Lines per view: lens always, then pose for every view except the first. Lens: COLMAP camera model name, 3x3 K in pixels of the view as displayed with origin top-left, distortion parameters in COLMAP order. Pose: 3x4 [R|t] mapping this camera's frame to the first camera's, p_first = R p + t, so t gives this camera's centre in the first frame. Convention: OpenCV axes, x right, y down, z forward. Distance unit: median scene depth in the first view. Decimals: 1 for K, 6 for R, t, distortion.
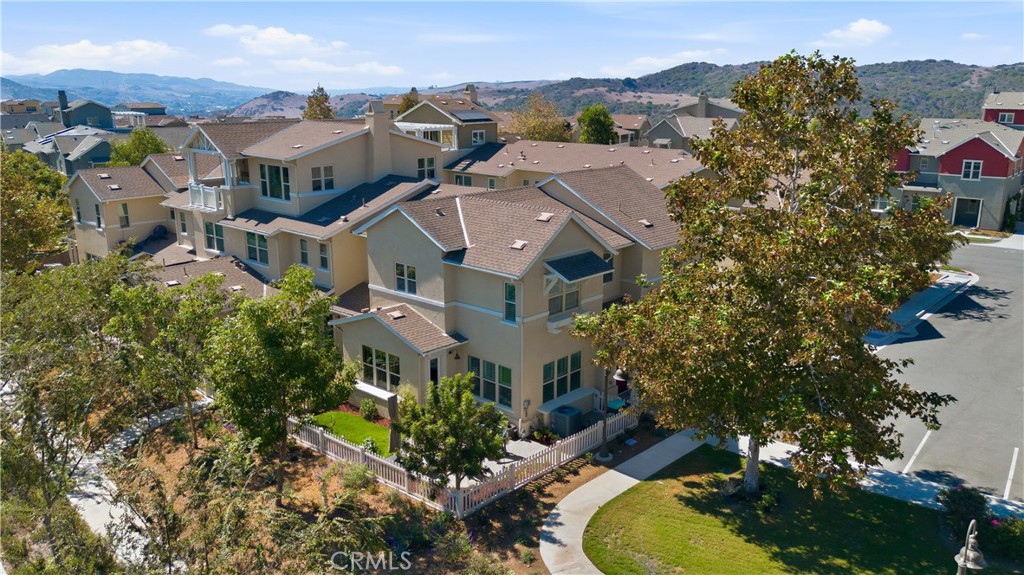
lens RADIAL K [[792.3, 0, 514.6], [0, 792.3, 296.8], [0, 0, 1]] dist [0.097899, -0.068242]
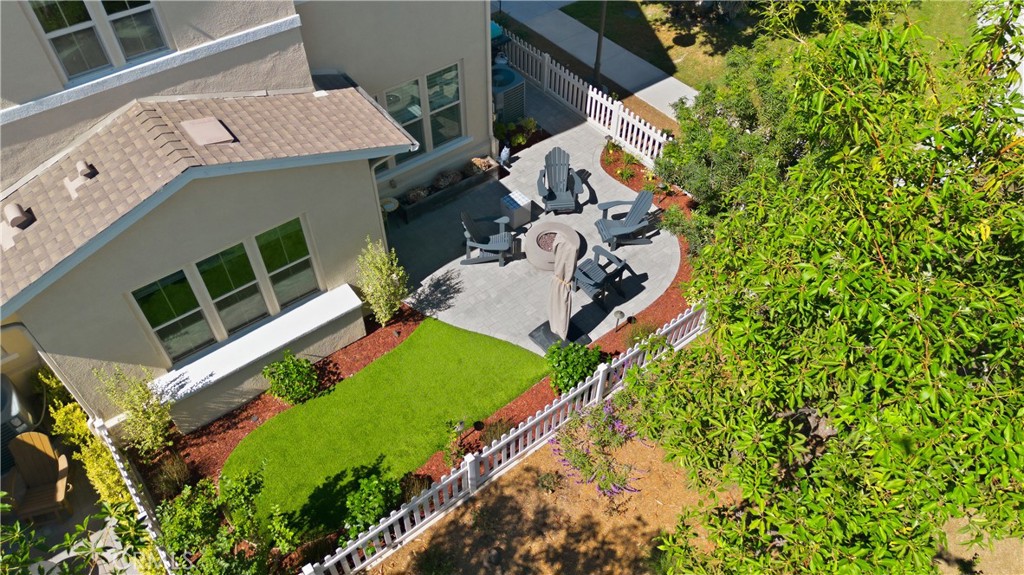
lens RADIAL K [[729.7, 0, 512.0], [0, 729.7, 287.5], [0, 0, 1]] dist [0.056240, -0.048853]
pose [[0.166049, -0.729517, 0.663500, -0.399285], [0.250344, 0.681983, 0.687188, -0.115898], [-0.953811, 0.051997, 0.295873, 0.860277]]
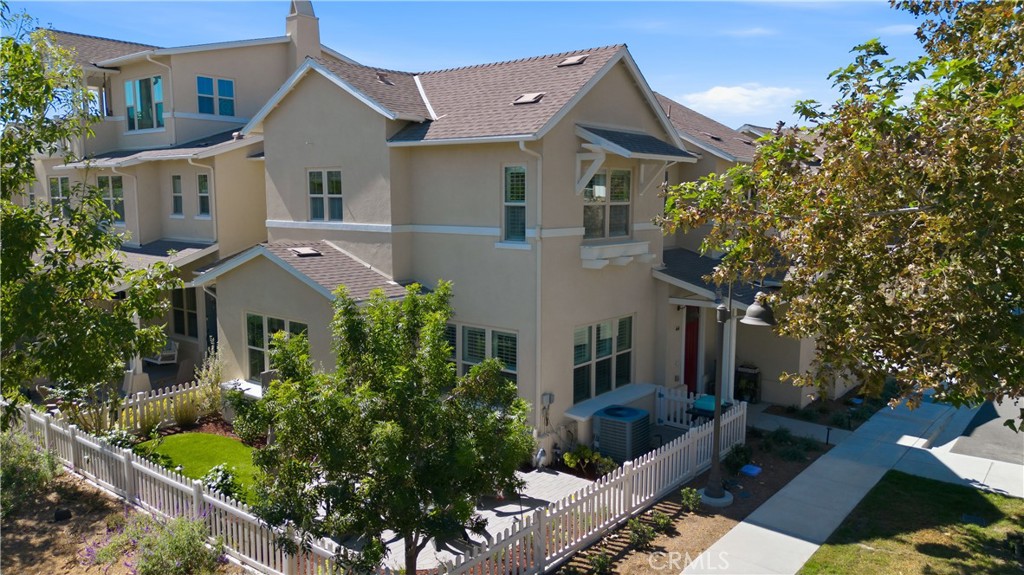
lens RADIAL K [[729.7, 0, 512.0], [0, 729.7, 287.5], [0, 0, 1]] dist [0.056240, -0.048853]
pose [[0.998641, -0.006031, 0.051763, -0.032796], [0.012778, 0.991297, -0.131021, 0.125961], [-0.050522, 0.131505, 0.990027, 0.522585]]
